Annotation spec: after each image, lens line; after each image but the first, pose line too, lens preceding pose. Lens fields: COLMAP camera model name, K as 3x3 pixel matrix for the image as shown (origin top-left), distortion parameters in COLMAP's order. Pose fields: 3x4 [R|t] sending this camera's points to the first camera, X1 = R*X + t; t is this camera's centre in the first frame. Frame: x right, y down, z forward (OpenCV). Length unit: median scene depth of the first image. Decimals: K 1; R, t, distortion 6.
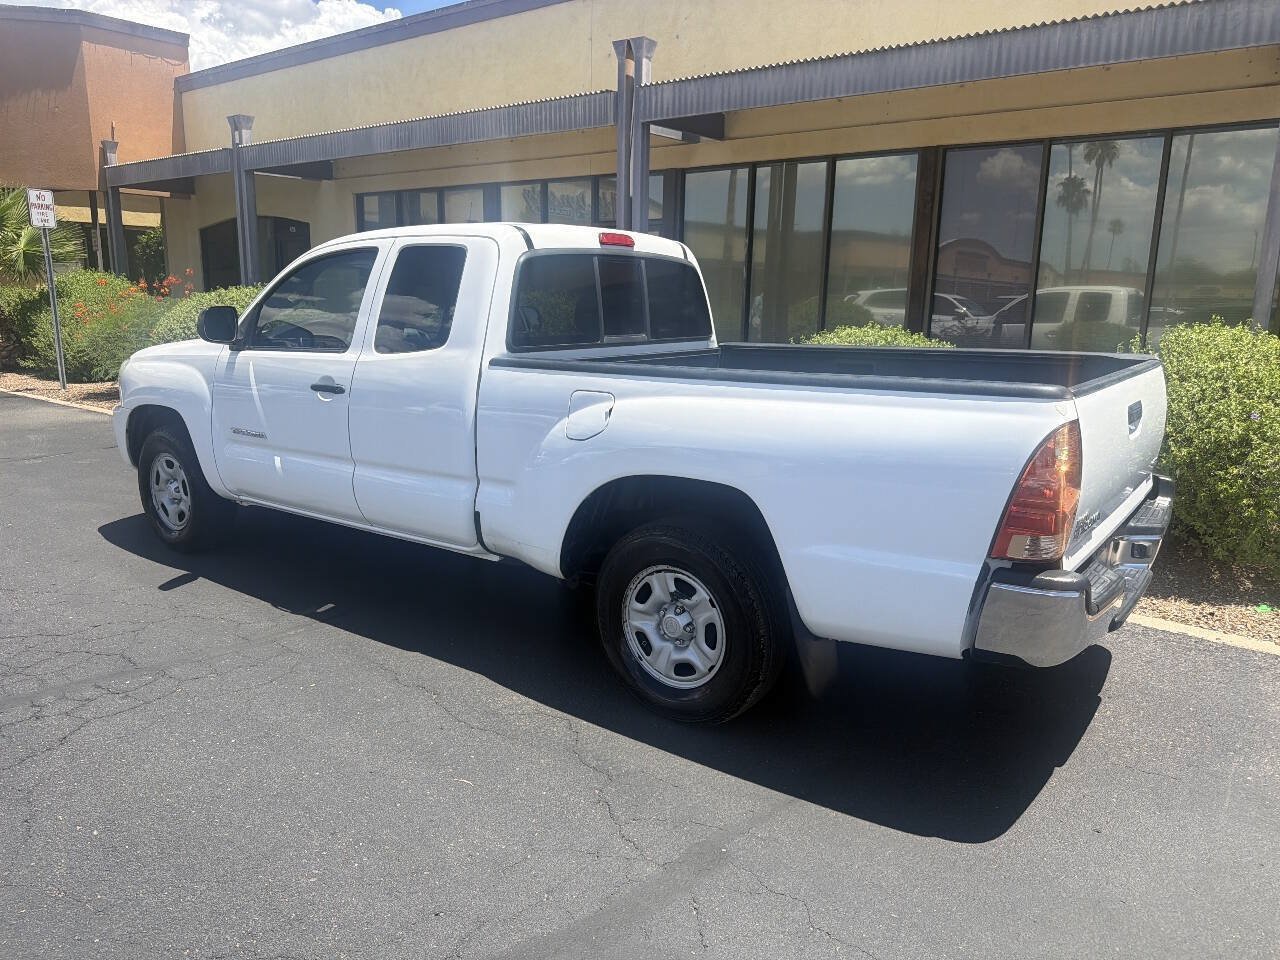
lens RADIAL K [[907.9, 0, 646.8], [0, 907.9, 471.9], [0, 0, 1]] dist [0.024003, -0.032334]
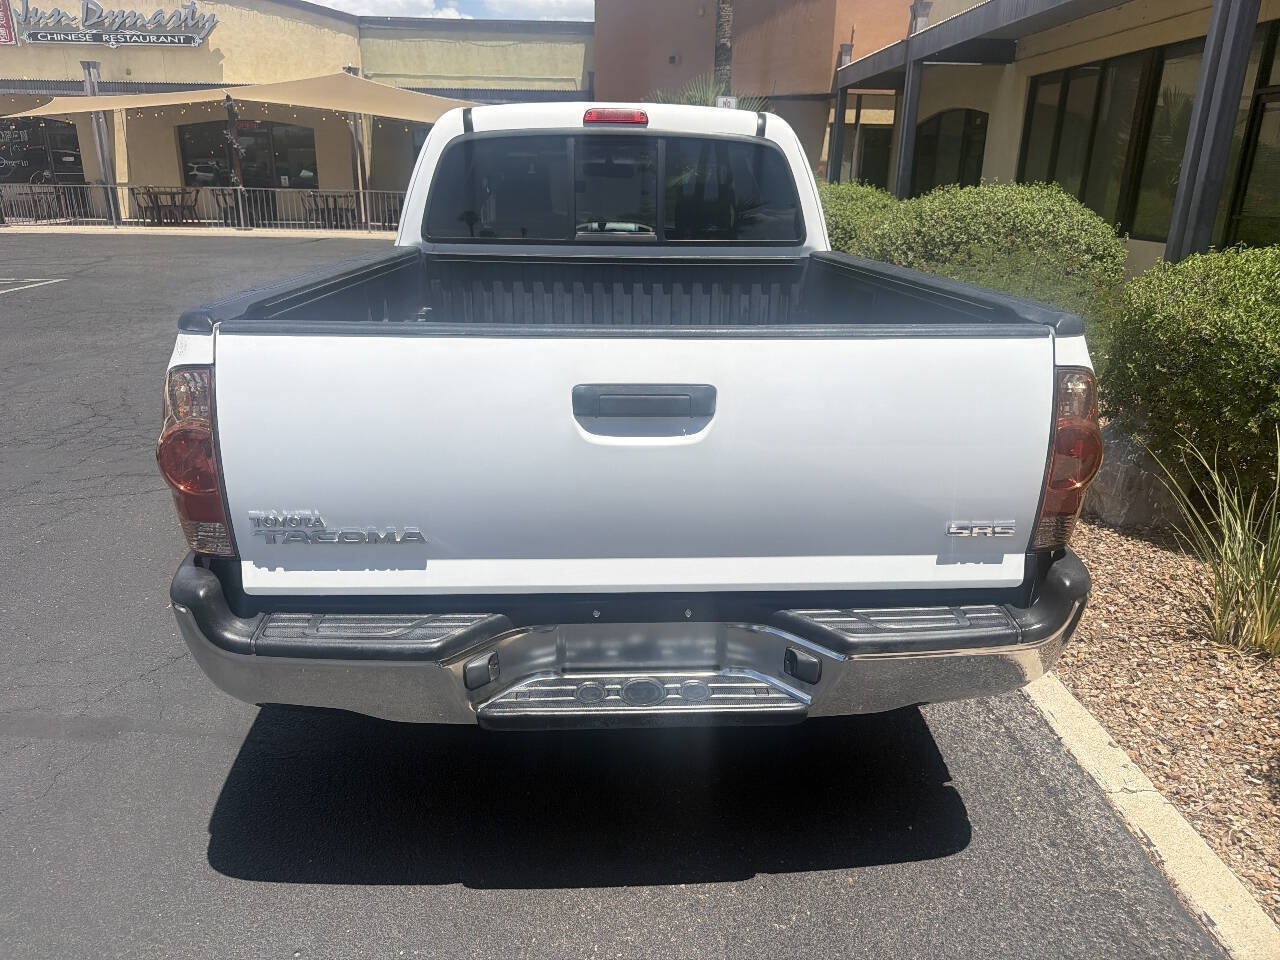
lens RADIAL K [[904.3, 0, 640.0], [0, 904.3, 480.0], [0, 0, 1]] dist [-0.002703, -0.003046]
pose [[0.633942, 0.239632, -0.735319, 0.354766], [-0.153522, 0.970856, 0.184035, -0.044133], [0.757990, -0.003780, 0.652255, 0.243009]]
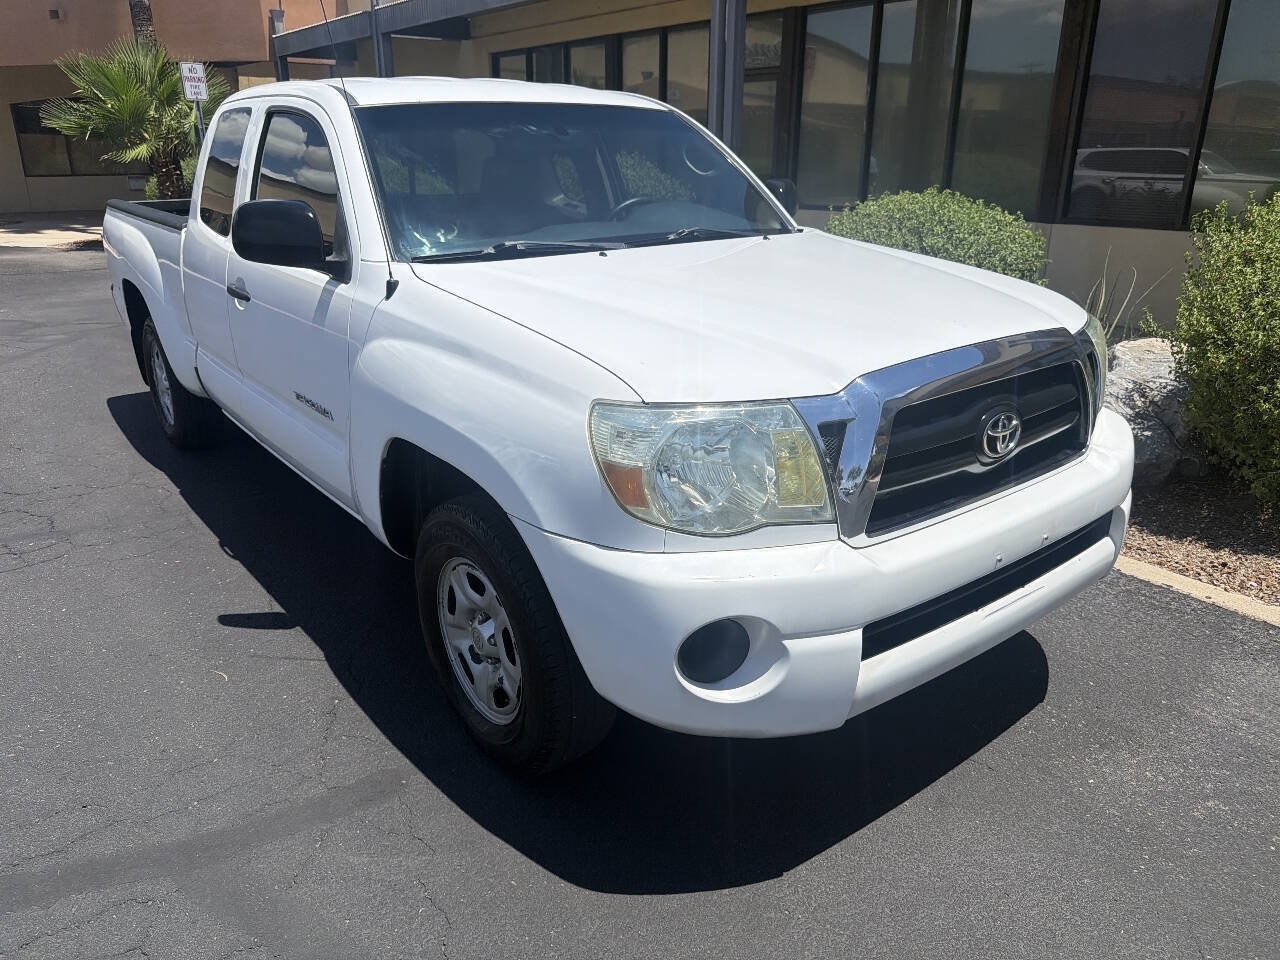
lens RADIAL K [[915.6, 0, 633.6], [0, 915.6, 483.4], [0, 0, 1]] dist [-0.009802, -0.001807]
pose [[0.971015, 0.065758, -0.229794, 0.158412], [-0.030248, 0.987488, 0.154765, -0.012617], [0.237096, -0.143328, 0.960855, 0.061990]]
